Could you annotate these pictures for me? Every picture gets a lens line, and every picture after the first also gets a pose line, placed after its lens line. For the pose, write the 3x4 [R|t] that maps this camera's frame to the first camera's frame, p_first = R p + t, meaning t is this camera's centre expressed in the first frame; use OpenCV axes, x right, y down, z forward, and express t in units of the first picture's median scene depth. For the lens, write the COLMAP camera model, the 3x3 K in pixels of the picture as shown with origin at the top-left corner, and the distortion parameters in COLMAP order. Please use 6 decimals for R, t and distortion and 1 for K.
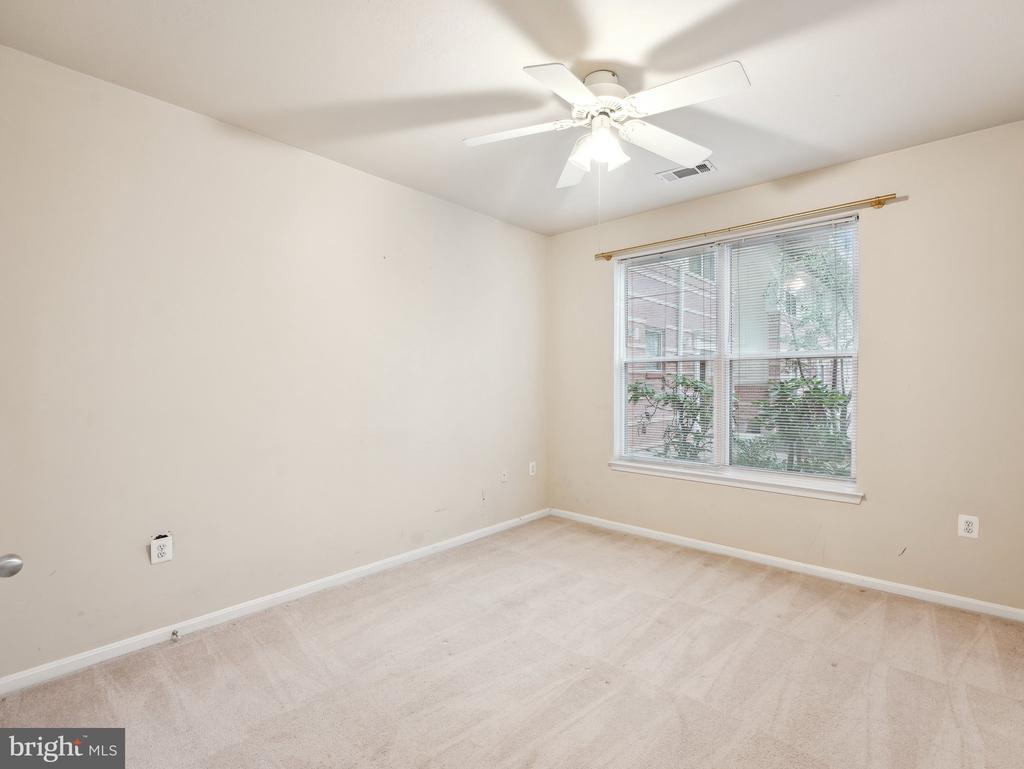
lens RADIAL K [[472.6, 0, 506.6], [0, 472.6, 382.1], [0, 0, 1]] dist [-0.013086, 0.000834]
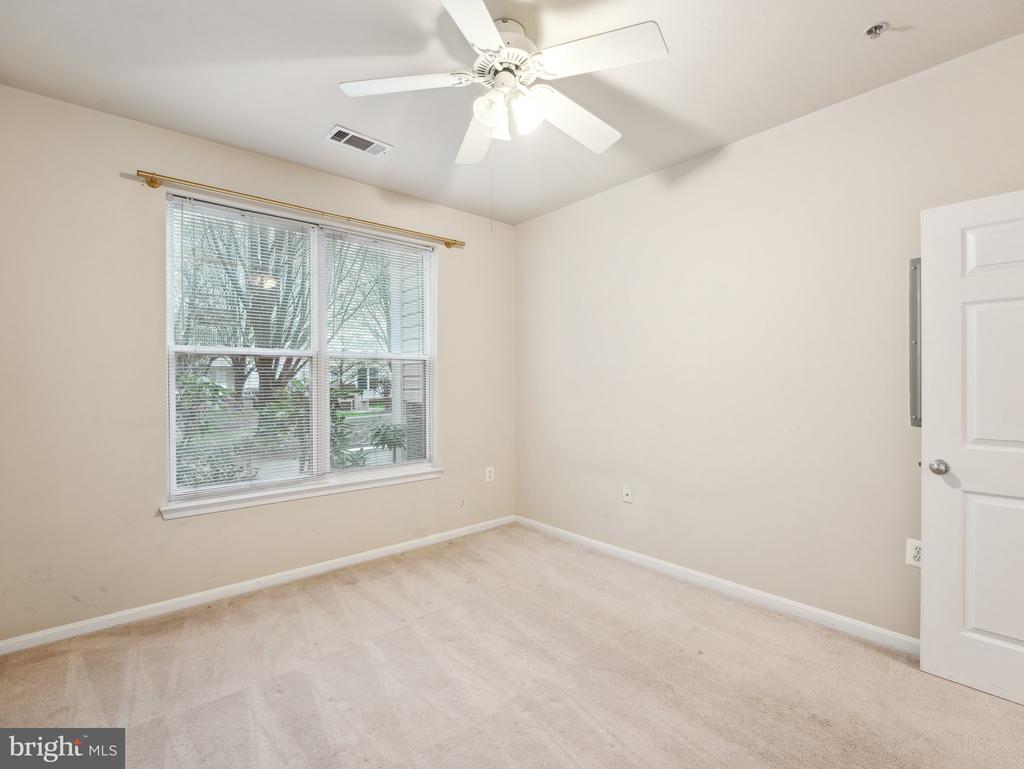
lens RADIAL K [[472.6, 0, 515.4], [0, 472.6, 383.9], [0, 0, 1]] dist [-0.013086, 0.000834]
pose [[0.124767, -0.011073, 0.992124, -0.453510], [0.002961, 0.999937, 0.010788, -0.004681], [-0.992182, 0.001592, 0.124791, 0.598542]]
